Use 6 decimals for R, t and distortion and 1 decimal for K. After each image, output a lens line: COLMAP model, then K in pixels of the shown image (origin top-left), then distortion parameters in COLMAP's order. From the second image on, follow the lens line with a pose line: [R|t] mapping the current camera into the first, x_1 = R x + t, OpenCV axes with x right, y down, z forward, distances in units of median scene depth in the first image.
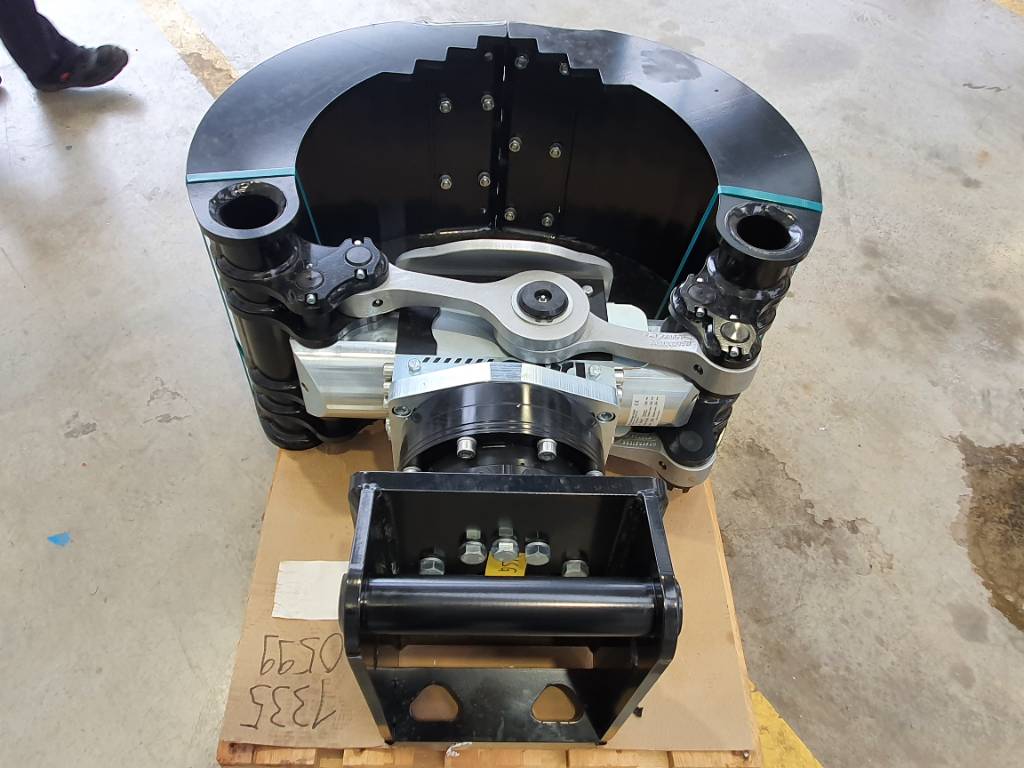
lens RADIAL K [[802.5, 0, 506.3], [0, 802.5, 397.3], [0, 0, 1]] dist [0.024747, -0.016326]
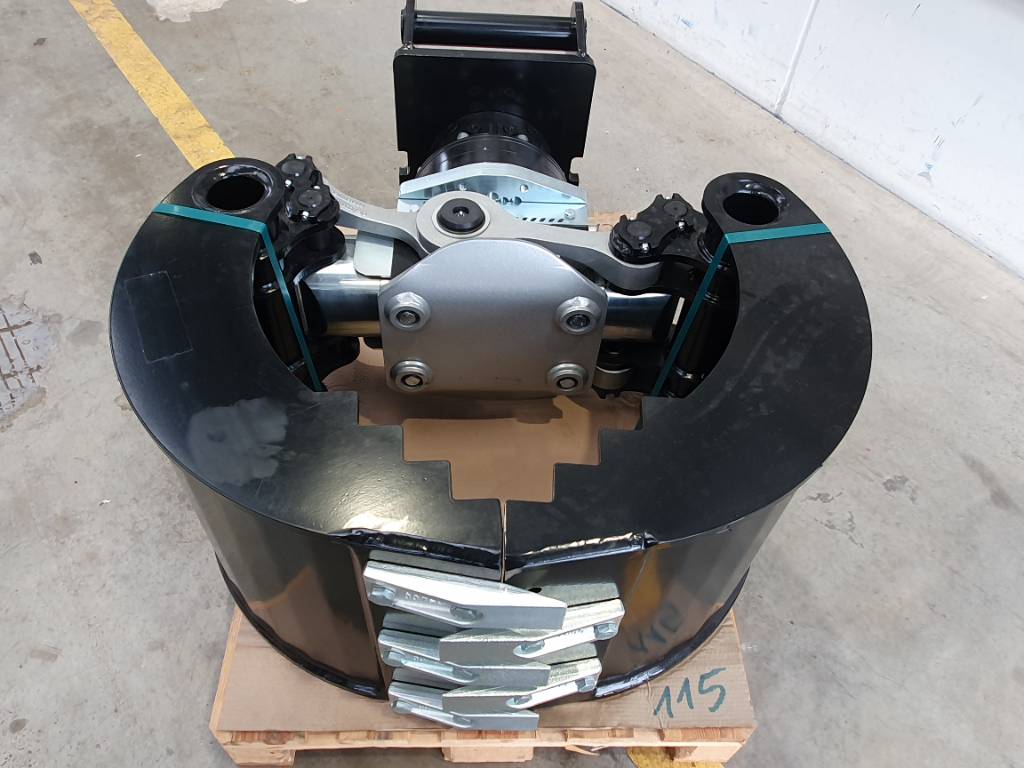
lens RADIAL K [[802.5, 0, 506.3], [0, 802.5, 397.3], [0, 0, 1]] dist [0.024747, -0.016326]
pose [[-0.994738, -0.053641, -0.087292, 0.053563], [-0.072321, -0.235890, 0.969085, -0.998554], [-0.072574, 0.970298, 0.230769, 0.806135]]
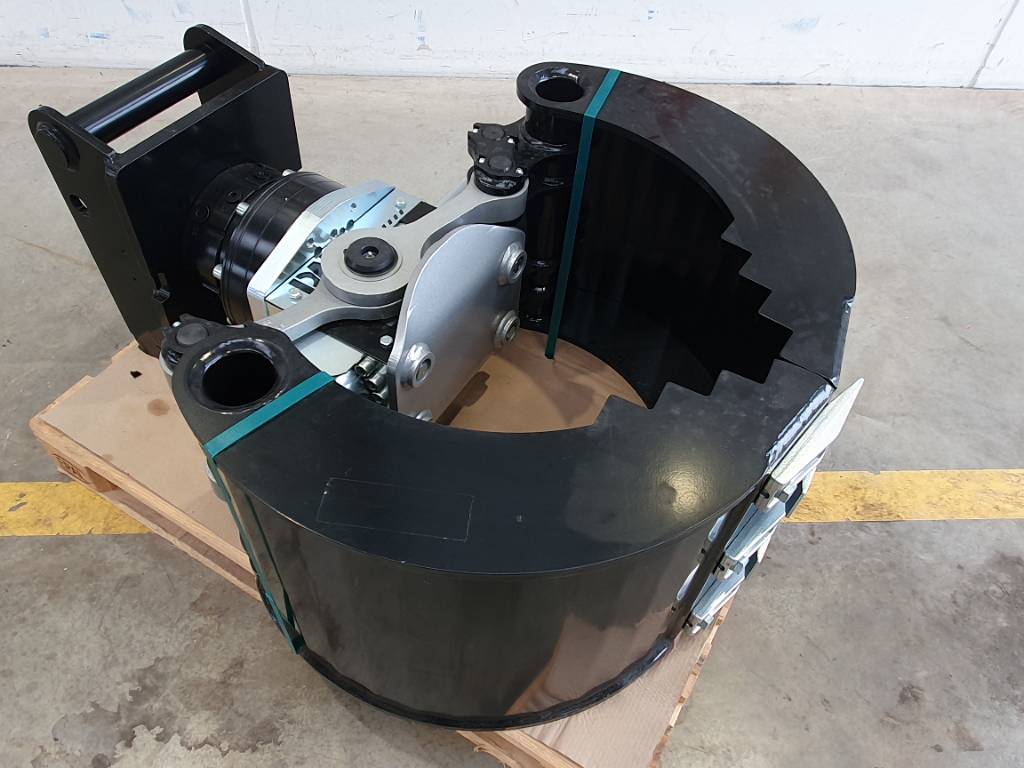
lens RADIAL K [[802.5, 0, 506.3], [0, 802.5, 397.3], [0, 0, 1]] dist [0.024747, -0.016326]
pose [[-0.519439, 0.612006, -0.596349, 0.533862], [-0.720176, 0.062083, 0.691008, -0.746834], [0.459924, 0.788413, 0.408504, 0.664343]]
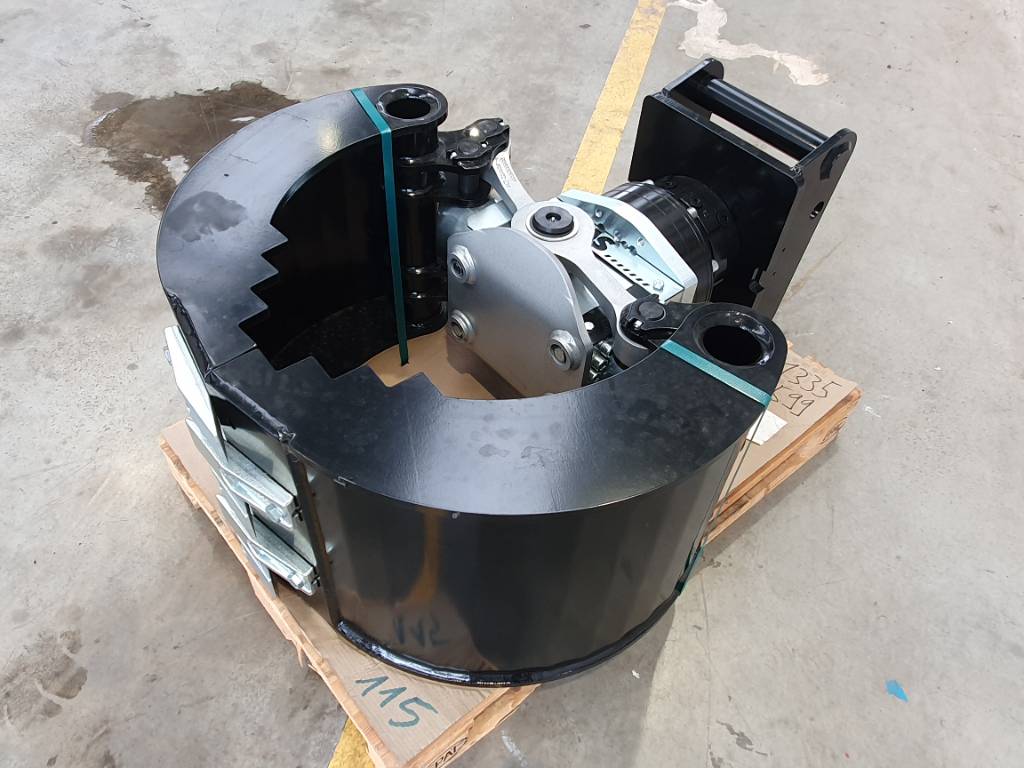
lens RADIAL K [[802.5, 0, 506.3], [0, 802.5, 397.3], [0, 0, 1]] dist [0.024747, -0.016326]
pose [[-0.639736, -0.634085, 0.434367, -0.473902], [0.548534, 0.019199, 0.835908, -0.922253], [-0.538376, 0.773025, 0.335535, 0.690773]]
